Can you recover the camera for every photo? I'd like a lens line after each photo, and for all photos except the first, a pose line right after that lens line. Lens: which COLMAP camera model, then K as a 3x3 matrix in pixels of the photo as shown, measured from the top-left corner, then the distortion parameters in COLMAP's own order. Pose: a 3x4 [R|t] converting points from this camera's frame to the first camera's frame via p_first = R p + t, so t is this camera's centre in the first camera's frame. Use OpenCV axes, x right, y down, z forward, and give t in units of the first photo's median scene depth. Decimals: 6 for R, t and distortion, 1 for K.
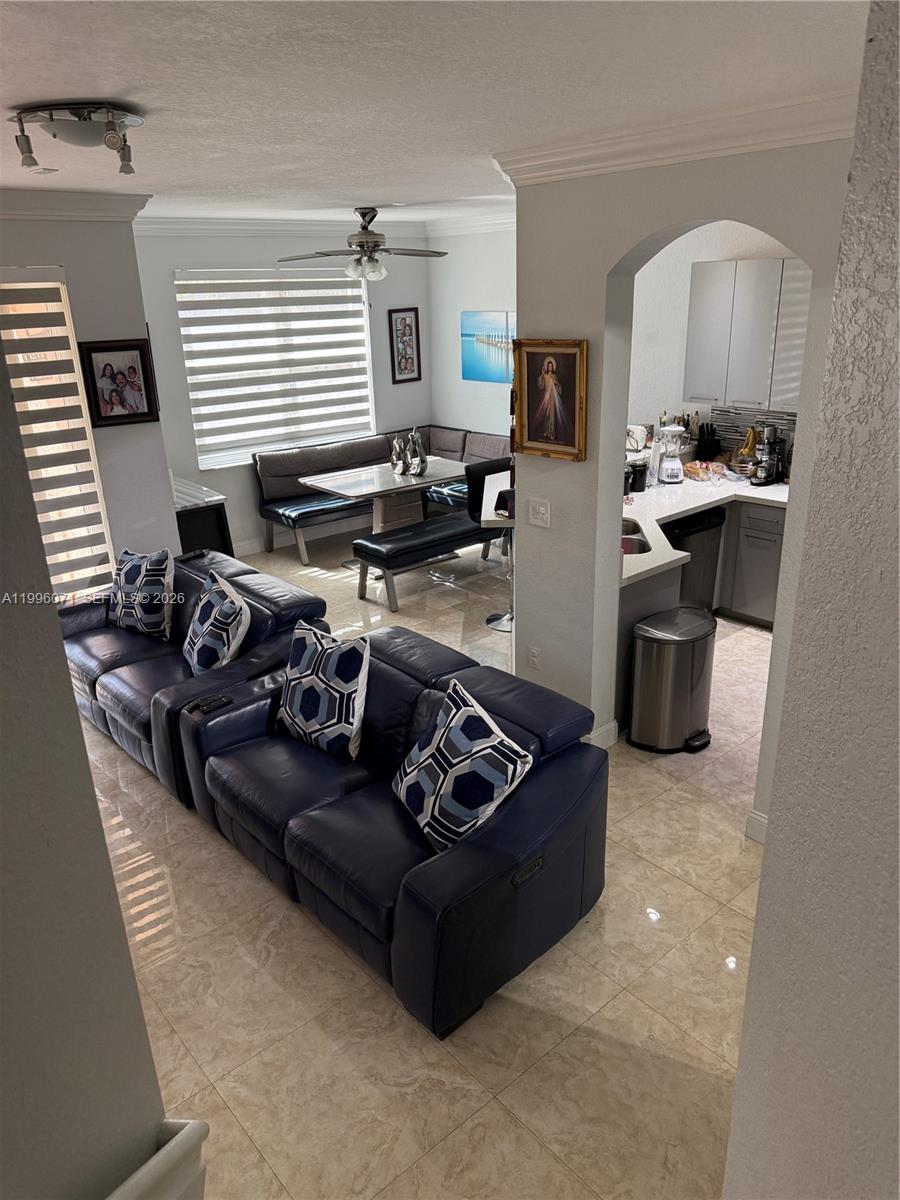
lens RADIAL K [[845.2, 0, 447.9], [0, 845.2, 604.2], [0, 0, 1]] dist [0.109648, -0.210234]
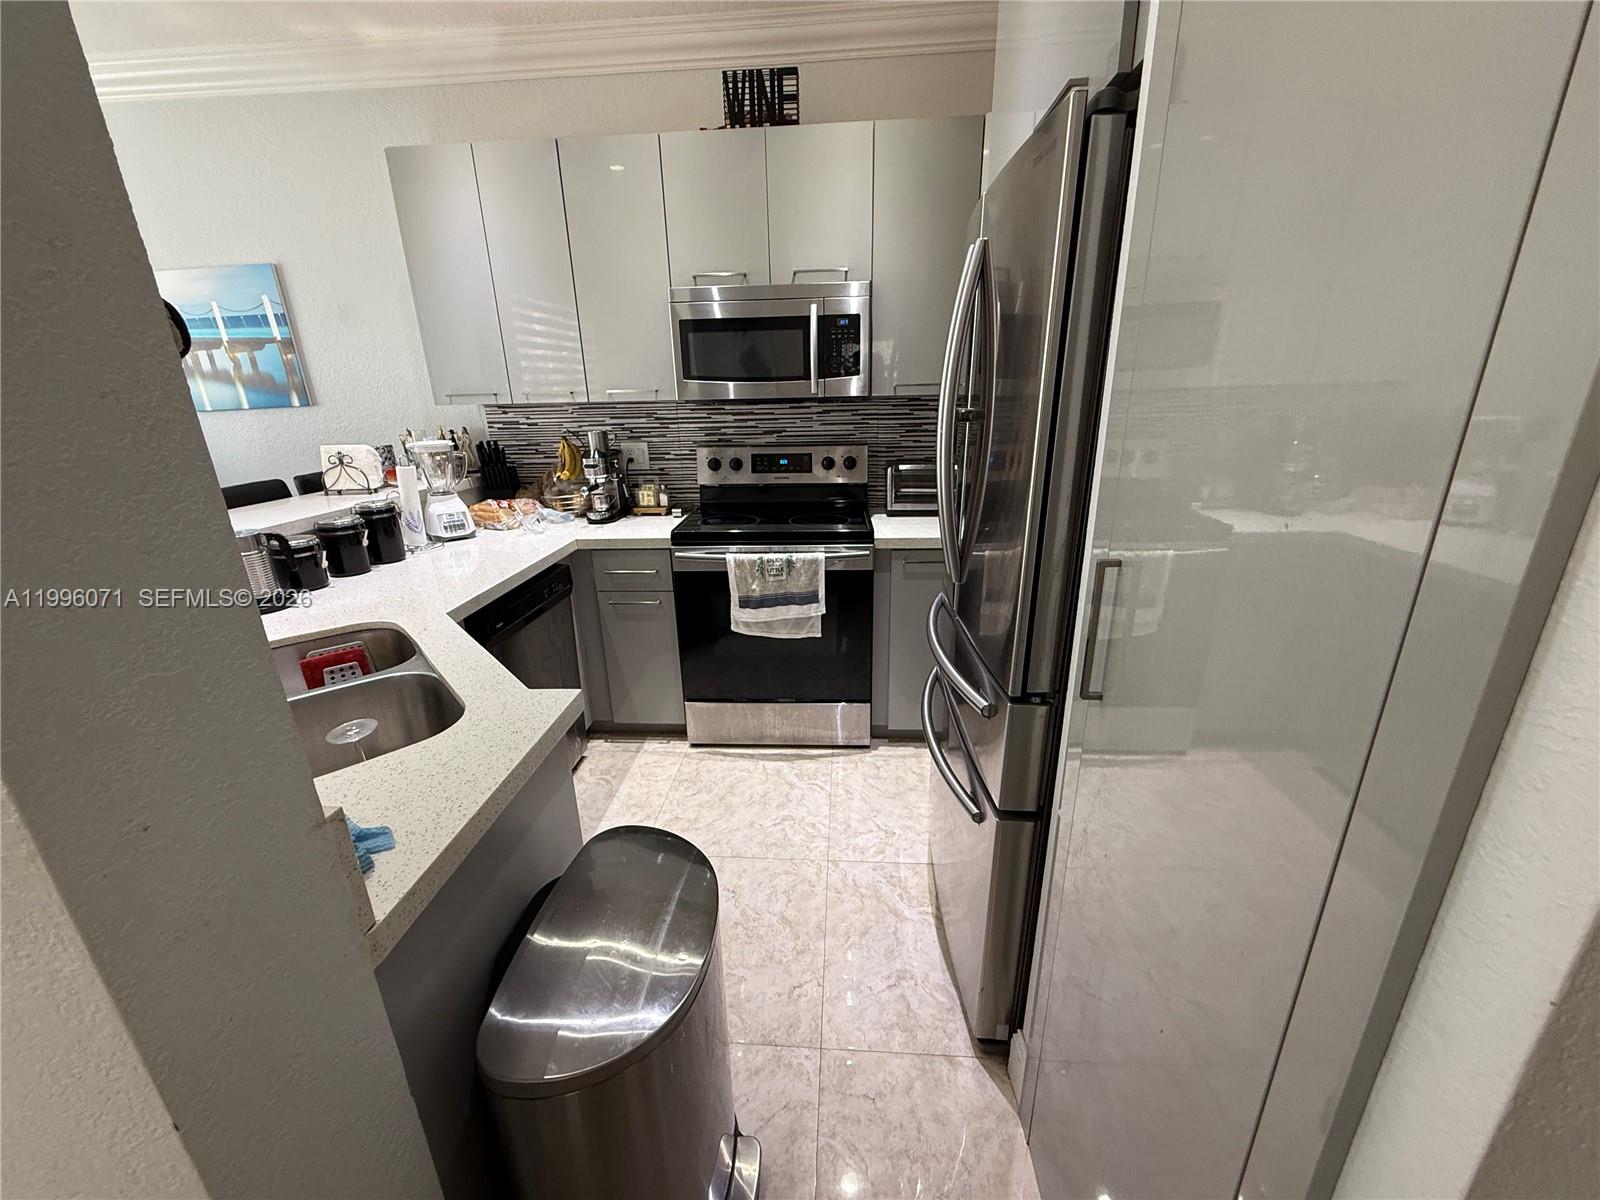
lens RADIAL K [[635.7, 0, 797.2], [0, 635.7, 602.3], [0, 0, 1]] dist [-0.000040, -0.000232]
pose [[0.707747, -0.210461, 0.674389, 0.129972], [0.250530, 0.967325, 0.038956, -0.061509], [-0.660551, 0.141384, 0.737348, 0.545405]]
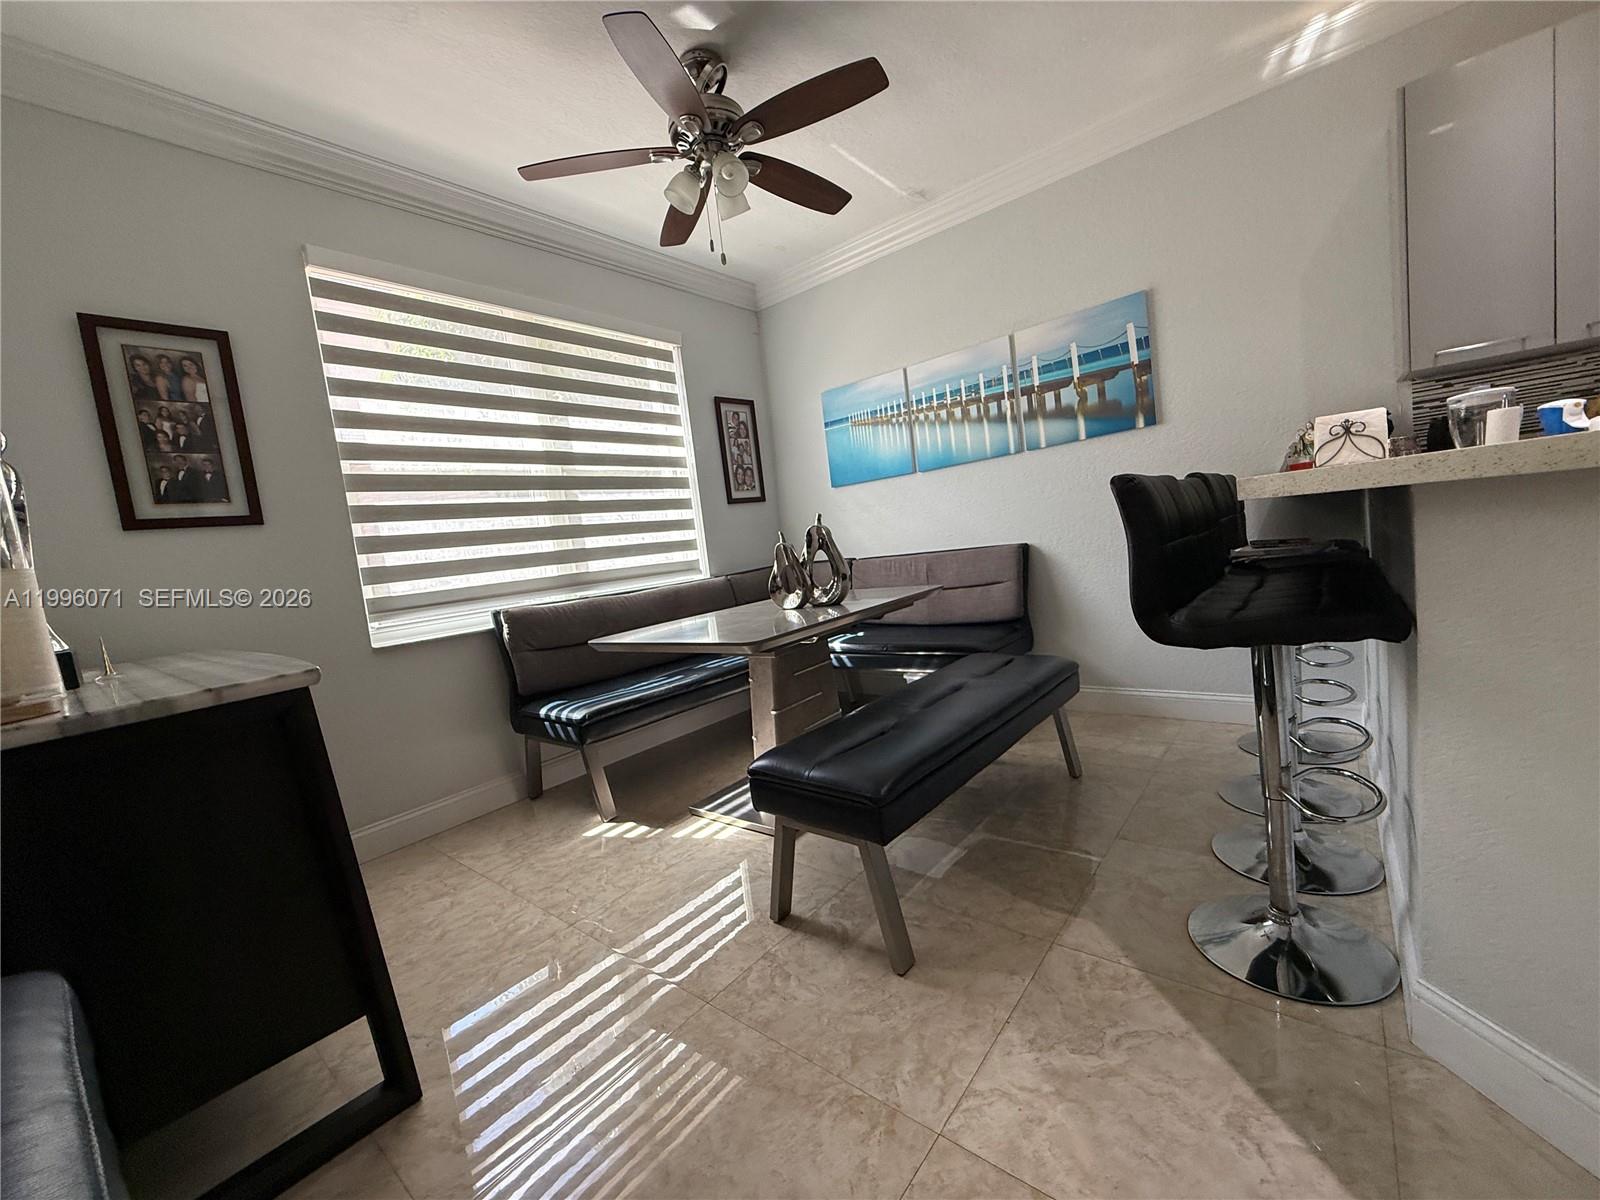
lens RADIAL K [[638.8, 0, 800.0], [0, 638.8, 600.0], [0, 0, 1]] dist [0.000964, -0.000275]
pose [[0.982835, -0.097995, 0.156309, -0.131745], [0.137347, 0.954331, -0.265306, -0.067029], [-0.123172, 0.282220, 0.951410, 0.752770]]
